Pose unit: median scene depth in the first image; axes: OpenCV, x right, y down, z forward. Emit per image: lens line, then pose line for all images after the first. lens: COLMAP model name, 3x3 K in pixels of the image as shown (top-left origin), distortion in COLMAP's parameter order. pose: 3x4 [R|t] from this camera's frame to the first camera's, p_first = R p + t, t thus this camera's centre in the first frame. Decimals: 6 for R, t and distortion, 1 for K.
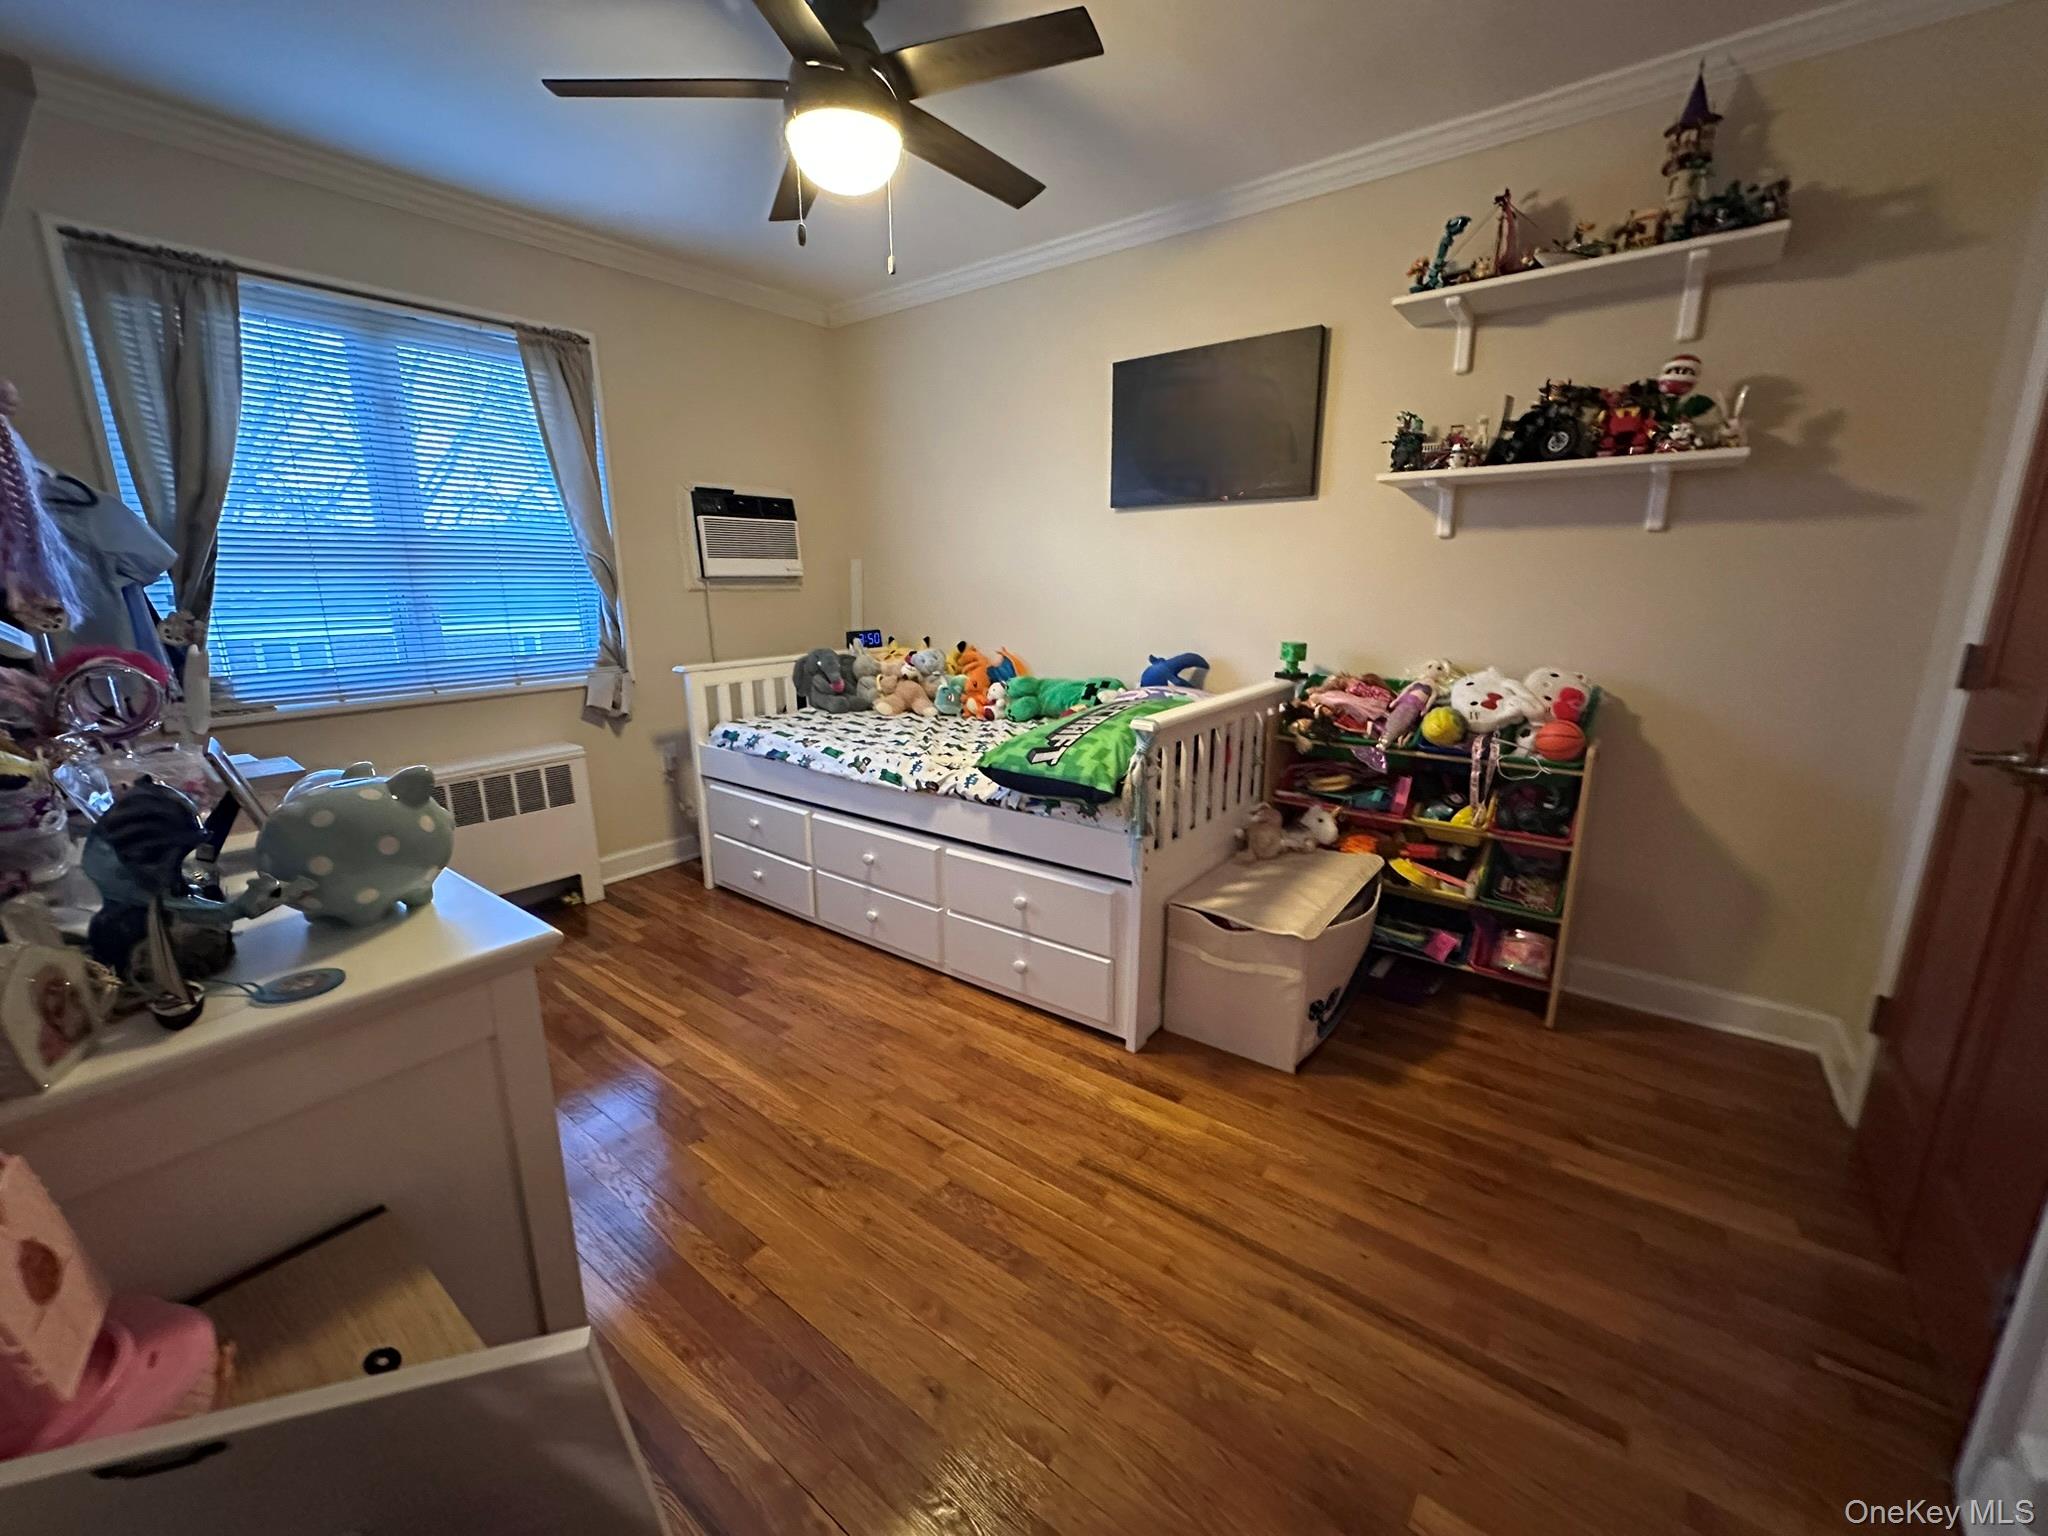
lens RADIAL K [[818.5, 0, 1022.5], [0, 818.5, 770.1], [0, 0, 1]] dist [-0.001193, 0.000374]
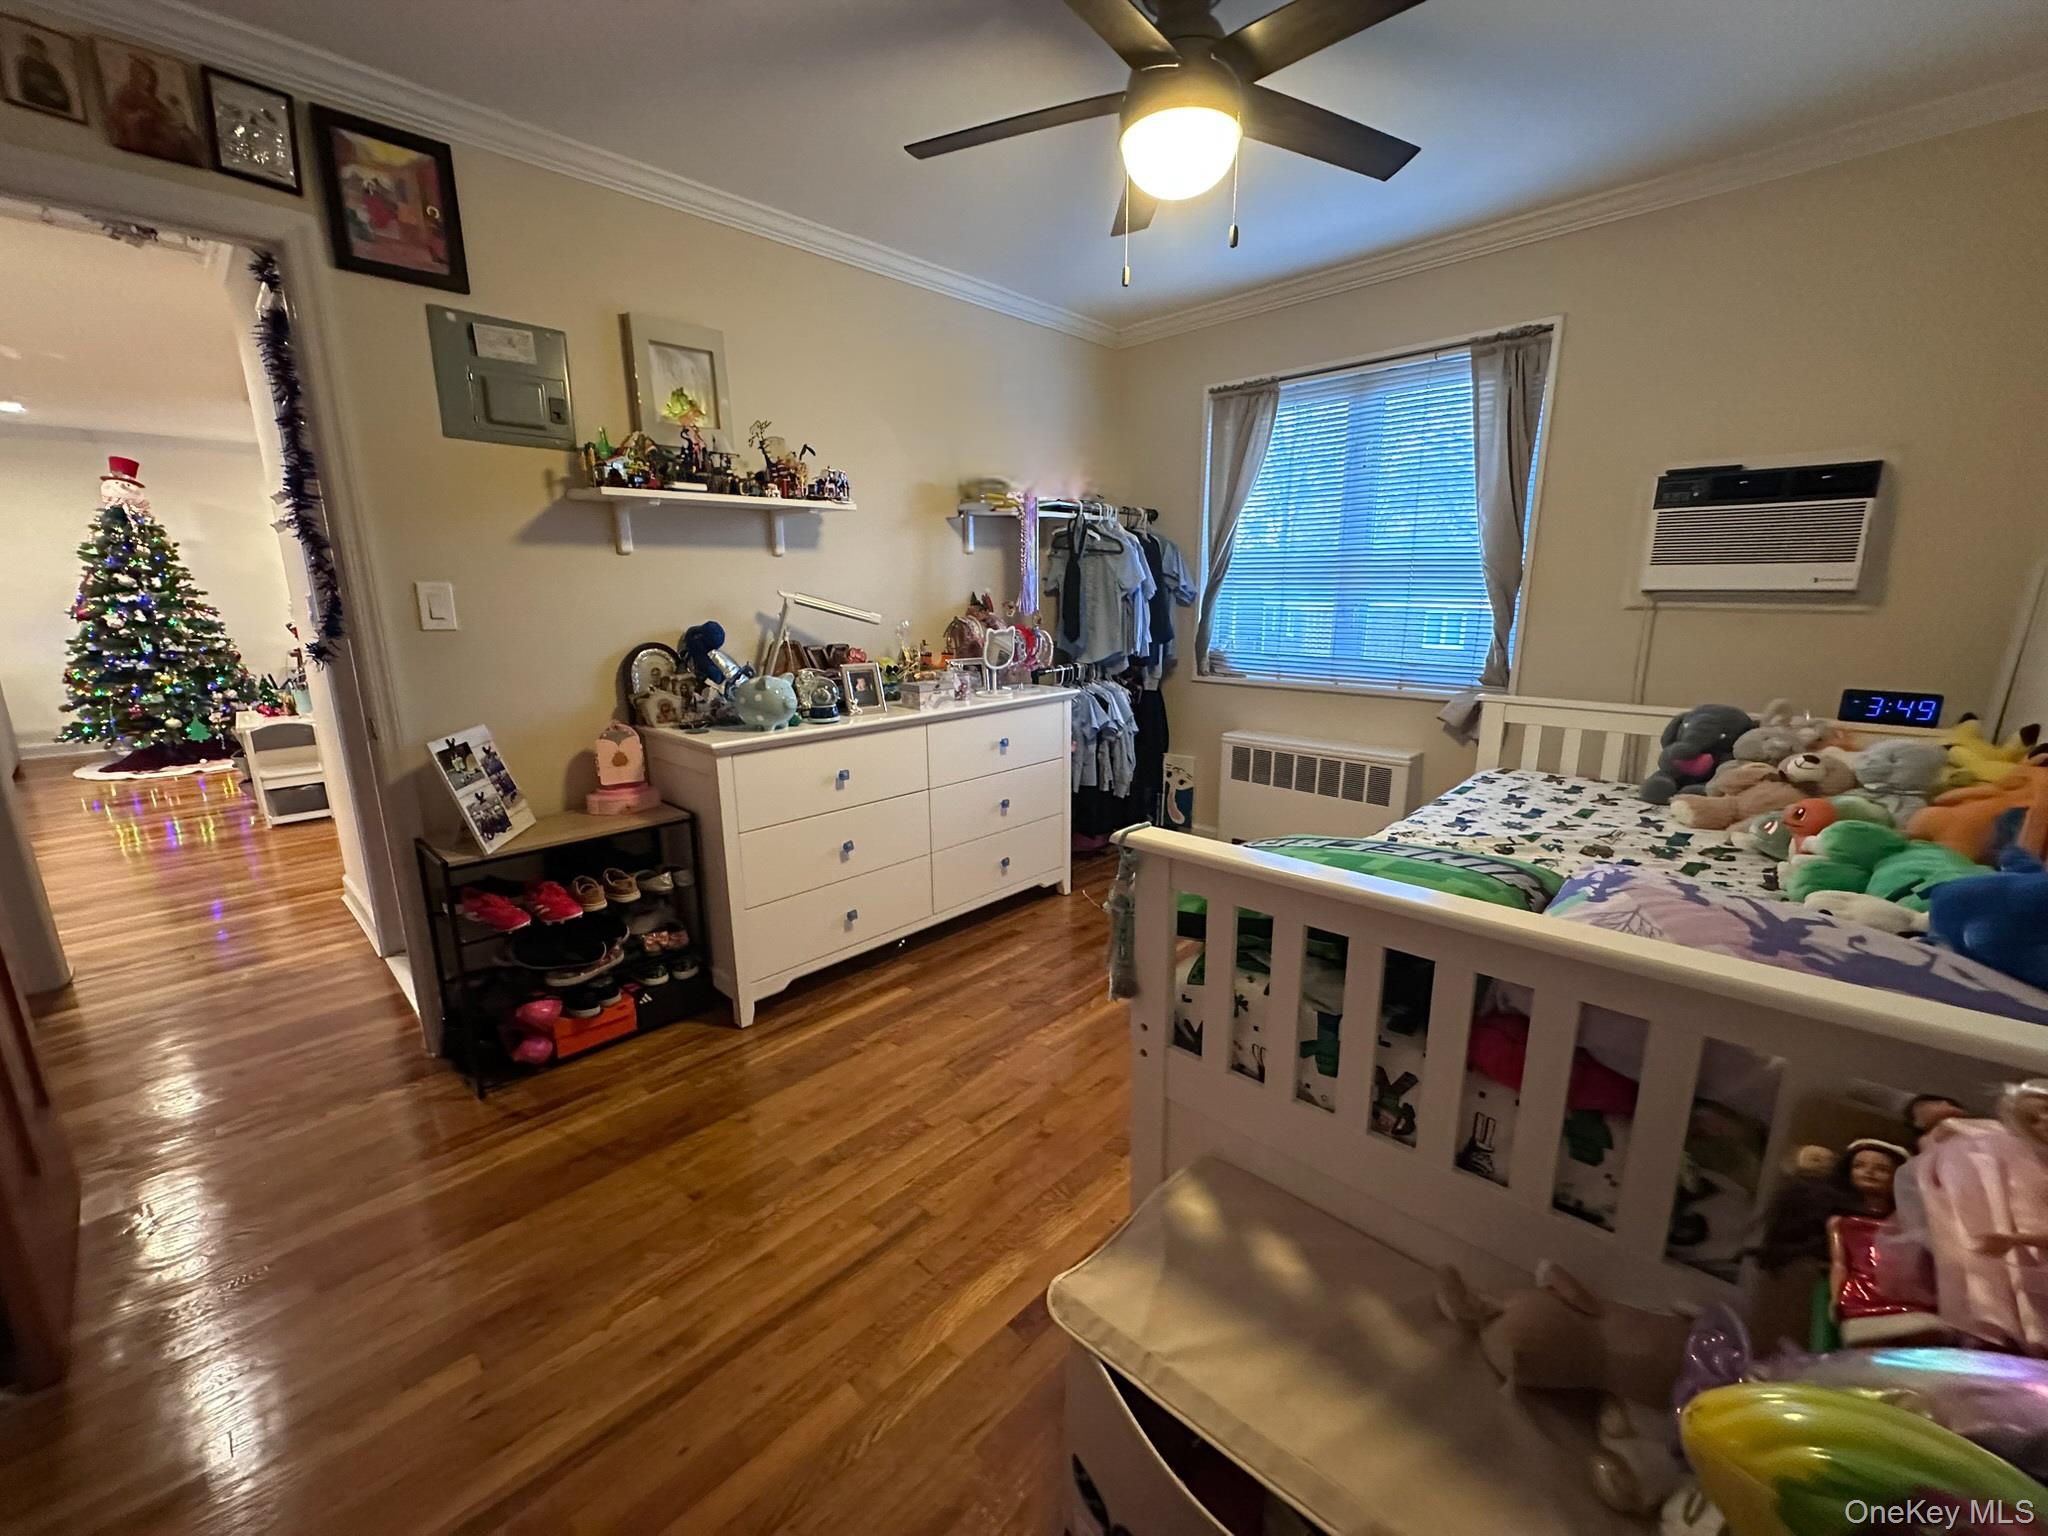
lens RADIAL K [[821.5, 0, 1023.1], [0, 821.5, 769.8], [0, 0, 1]] dist [-0.004107, 0.001173]
pose [[-0.115751, 0.222958, -0.967931, 0.543144], [-0.229480, 0.942115, 0.244454, -0.164532], [0.966406, 0.250417, -0.057887, 0.651602]]
